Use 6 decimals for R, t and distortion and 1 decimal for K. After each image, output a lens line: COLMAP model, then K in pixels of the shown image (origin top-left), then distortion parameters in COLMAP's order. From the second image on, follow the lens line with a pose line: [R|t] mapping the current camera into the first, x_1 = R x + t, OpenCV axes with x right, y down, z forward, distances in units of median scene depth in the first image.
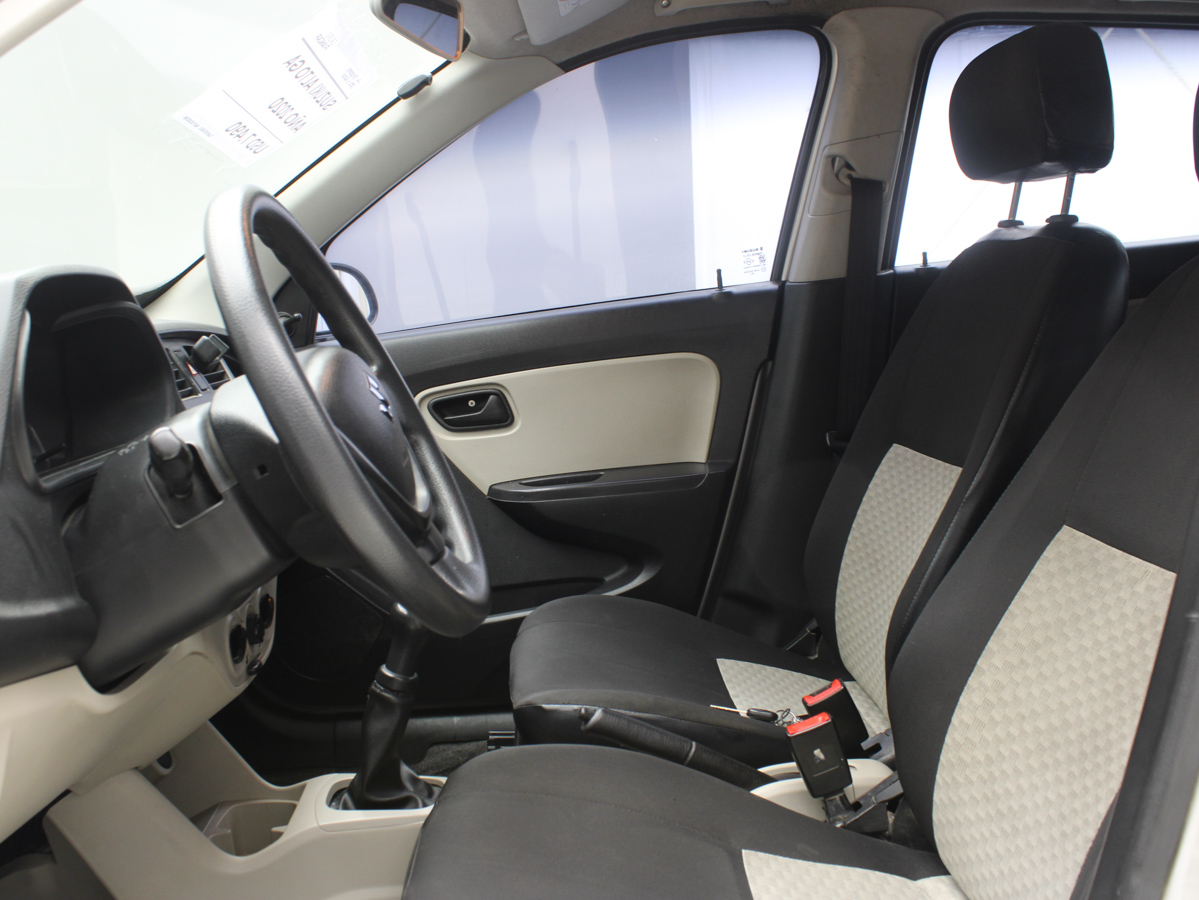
lens RADIAL K [[1195.1, 0, 606.3], [0, 1195.1, 447.8], [0, 0, 1]] dist [-0.127494, 0.000000]
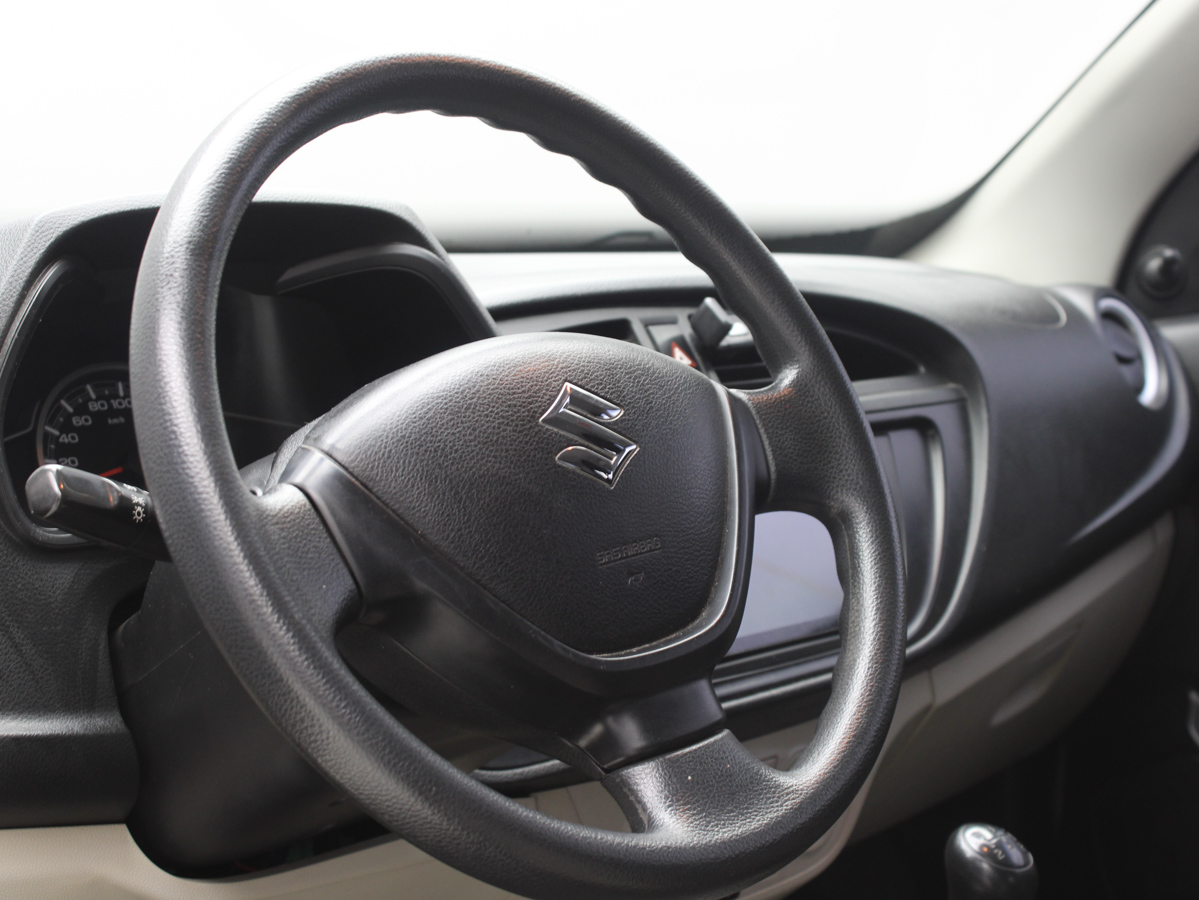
lens RADIAL K [[2084.1, 0, 604.9], [0, 2084.1, 453.5], [0, 0, 1]] dist [-0.016310, 0.000000]
pose [[0.681915, 0.068483, -0.728218, 0.247275], [-0.072953, 0.997011, 0.025446, -0.028791], [0.727784, 0.035774, 0.684873, 0.185711]]
